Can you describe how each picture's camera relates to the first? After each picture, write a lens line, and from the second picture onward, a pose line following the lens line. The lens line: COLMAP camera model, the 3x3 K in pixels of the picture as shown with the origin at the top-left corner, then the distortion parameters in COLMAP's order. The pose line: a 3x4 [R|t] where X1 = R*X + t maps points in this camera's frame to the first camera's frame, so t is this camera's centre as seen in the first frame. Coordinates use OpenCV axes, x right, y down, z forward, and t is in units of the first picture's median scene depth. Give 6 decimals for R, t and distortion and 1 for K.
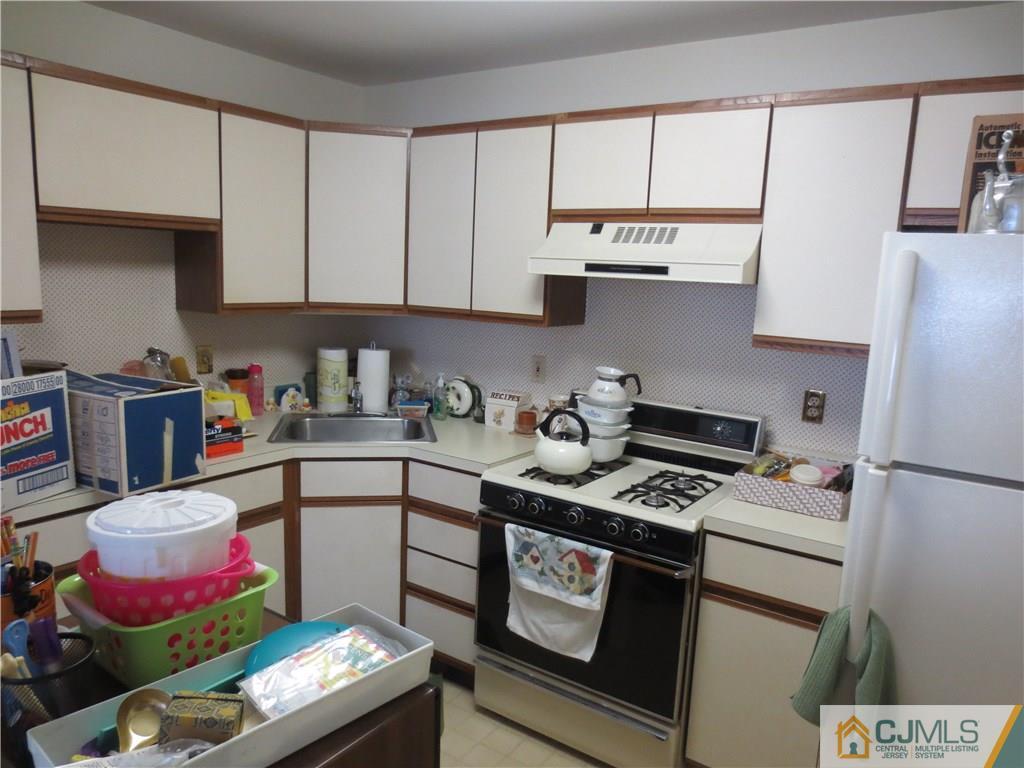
lens RADIAL K [[733.0, 0, 512.0], [0, 733.0, 384.0], [0, 0, 1]] dist [0.005526, 0.001043]
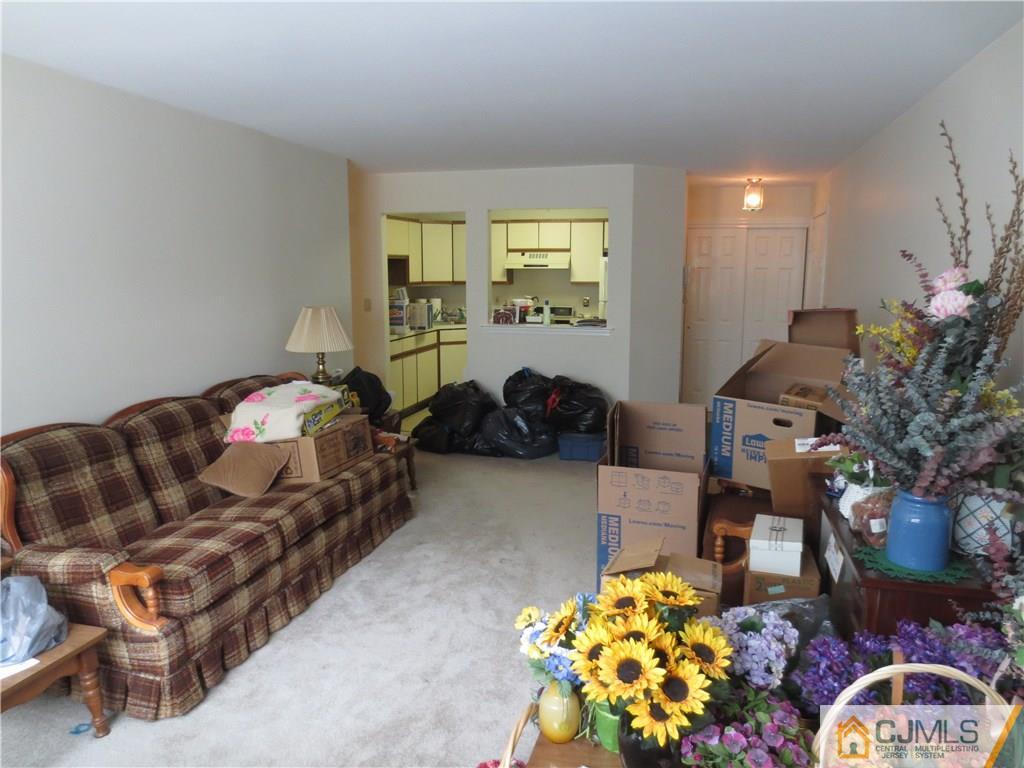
lens RADIAL K [[733.0, 0, 512.0], [0, 733.0, 384.0], [0, 0, 1]] dist [0.005526, 0.001043]
pose [[0.940300, -0.086057, 0.329288, -1.111251], [0.088080, 0.996075, 0.008799, 0.354210], [-0.328753, 0.020730, 0.944188, -2.190419]]
